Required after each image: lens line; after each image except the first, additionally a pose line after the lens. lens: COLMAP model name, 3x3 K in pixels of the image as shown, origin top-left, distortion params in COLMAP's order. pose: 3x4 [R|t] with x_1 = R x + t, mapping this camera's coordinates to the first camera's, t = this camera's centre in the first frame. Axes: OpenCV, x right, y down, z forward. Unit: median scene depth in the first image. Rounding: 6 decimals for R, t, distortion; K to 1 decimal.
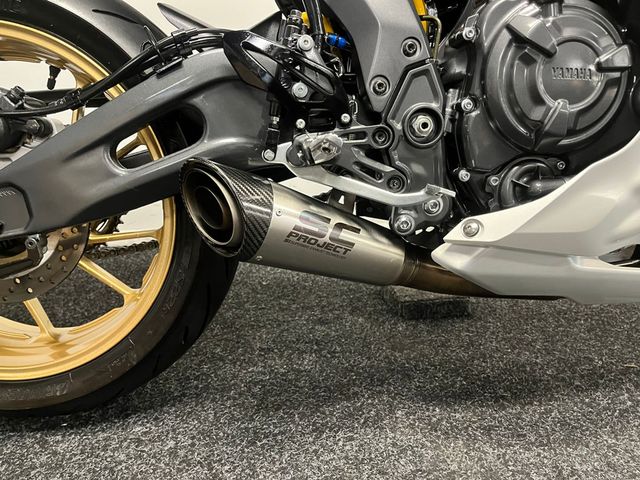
lens RADIAL K [[475.3, 0, 323.2], [0, 475.3, 240.7], [0, 0, 1]] dist [0.082906, -0.114542]
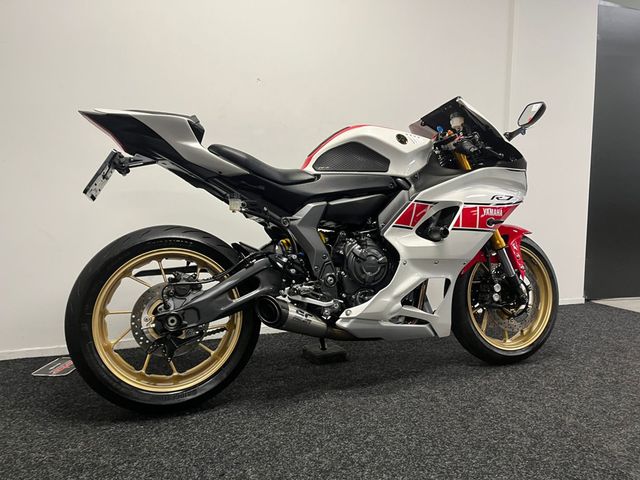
lens RADIAL K [[475.3, 0, 323.2], [0, 475.3, 240.7], [0, 0, 1]] dist [0.082906, -0.114542]
pose [[0.955234, -0.017809, 0.295314, -0.733571], [0.087845, 0.970243, -0.225636, 0.200670], [-0.282508, 0.241477, 0.928374, -1.890841]]
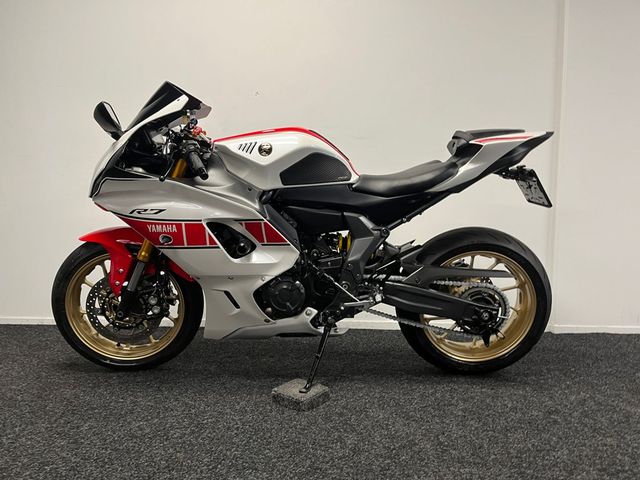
lens RADIAL K [[475.3, 0, 323.2], [0, 475.3, 240.7], [0, 0, 1]] dist [0.082906, -0.114542]
pose [[0.990529, 0.010749, -0.136880, 1.307308], [-0.045016, 0.967250, -0.249803, 0.323296], [0.129712, 0.253599, 0.958573, -2.166524]]
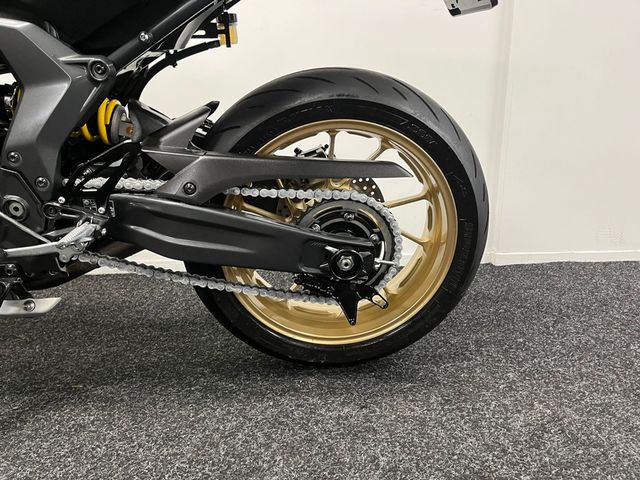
lens RADIAL K [[475.3, 0, 323.2], [0, 475.3, 240.7], [0, 0, 1]] dist [0.082906, -0.114542]
pose [[0.998821, -0.000367, -0.048553, 1.970077], [-0.003225, 0.997261, -0.073893, -0.010181], [0.048447, 0.073963, 0.996084, -0.220840]]
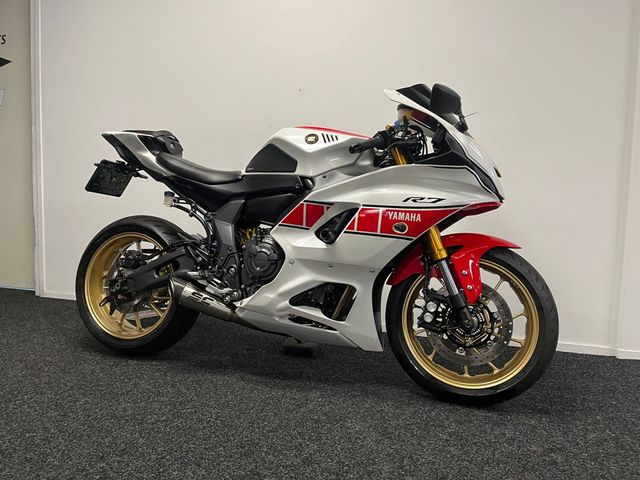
lens RADIAL K [[475.3, 0, 323.2], [0, 475.3, 240.7], [0, 0, 1]] dist [0.082906, -0.114542]
pose [[0.930858, 0.057449, -0.360836, 2.017427], [-0.142869, 0.966165, -0.214739, 0.188424], [0.336291, 0.251444, 0.907570, -1.913208]]
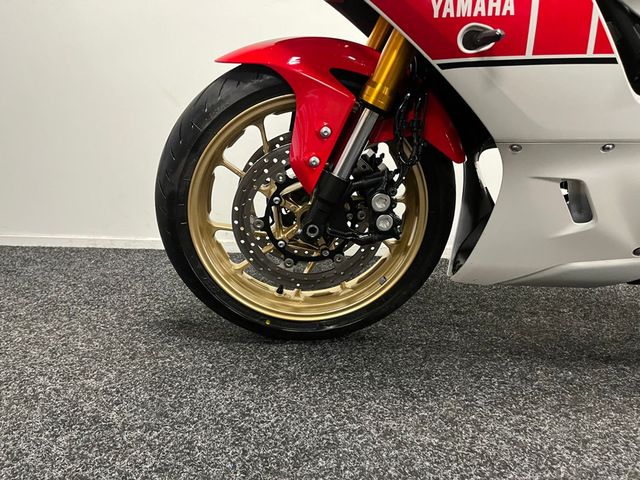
lens RADIAL K [[475.3, 0, 323.2], [0, 475.3, 240.7], [0, 0, 1]] dist [0.082906, -0.114542]
pose [[0.990302, 0.044497, -0.131612, -0.335557], [-0.057683, 0.993500, -0.098133, 0.223931], [0.126389, 0.104773, 0.986432, -0.491064]]
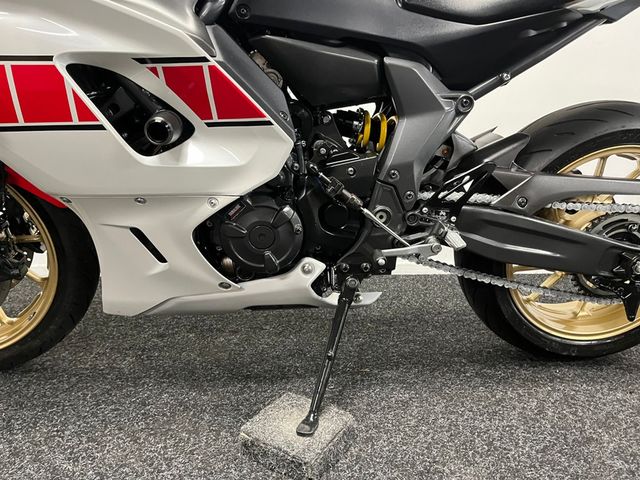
lens RADIAL K [[475.3, 0, 323.2], [0, 475.3, 240.7], [0, 0, 1]] dist [0.082906, -0.114542]
pose [[0.999120, 0.018640, -0.037571, 0.869681], [-0.021996, 0.995608, -0.091004, 0.036915], [0.035710, 0.091750, 0.995142, -0.532988]]
